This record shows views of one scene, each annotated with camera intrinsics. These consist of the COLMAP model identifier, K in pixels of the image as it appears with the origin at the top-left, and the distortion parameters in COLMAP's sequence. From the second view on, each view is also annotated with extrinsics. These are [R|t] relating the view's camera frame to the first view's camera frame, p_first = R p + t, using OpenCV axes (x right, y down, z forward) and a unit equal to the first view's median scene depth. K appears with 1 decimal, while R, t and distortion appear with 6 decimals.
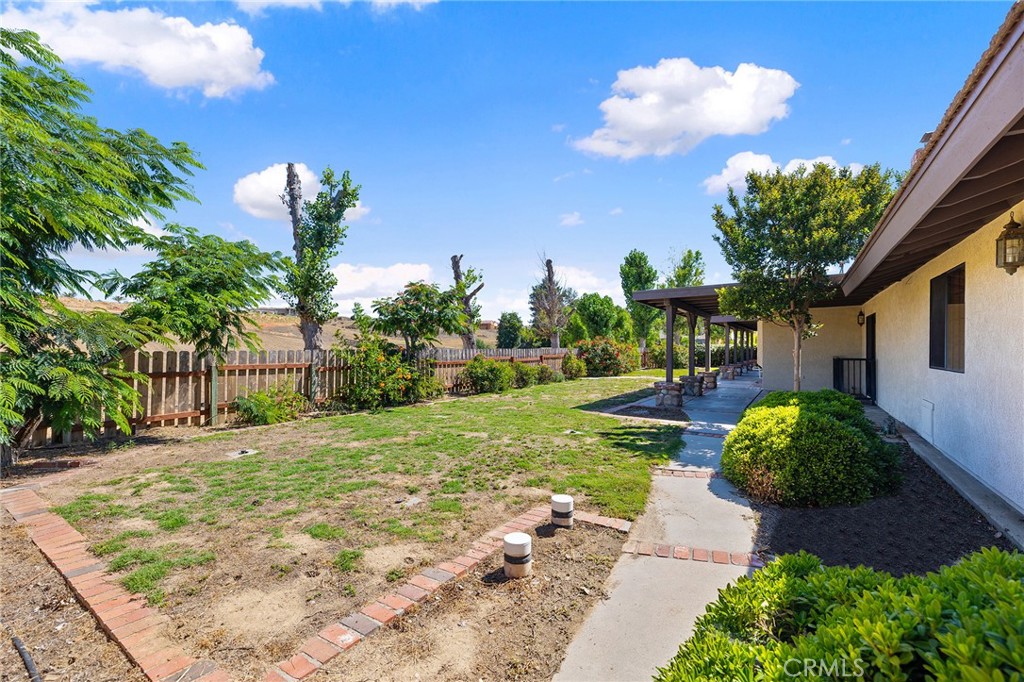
lens RADIAL K [[435.4, 0, 506.4], [0, 435.4, 344.4], [0, 0, 1]] dist [0.004769, -0.000298]
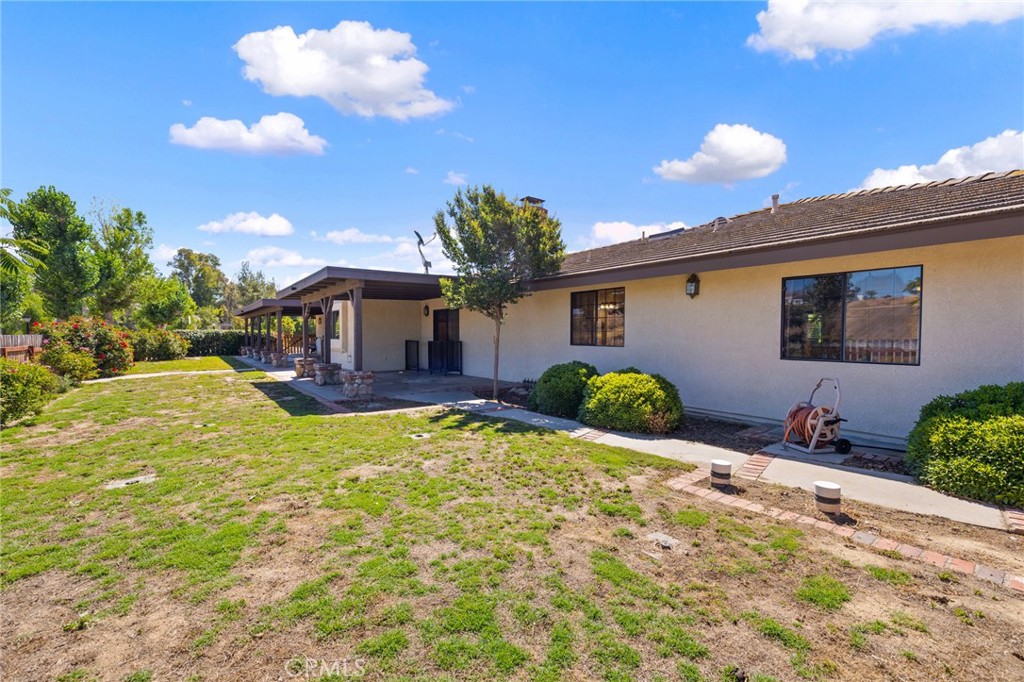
lens RADIAL K [[435.4, 0, 508.2], [0, 435.4, 338.5], [0, 0, 1]] dist [0.004769, -0.000298]
pose [[0.317915, -0.011677, 0.948047, -0.897019], [-0.006341, 0.999876, 0.014442, 0.006647], [-0.948098, -0.010603, 0.317801, 0.907398]]
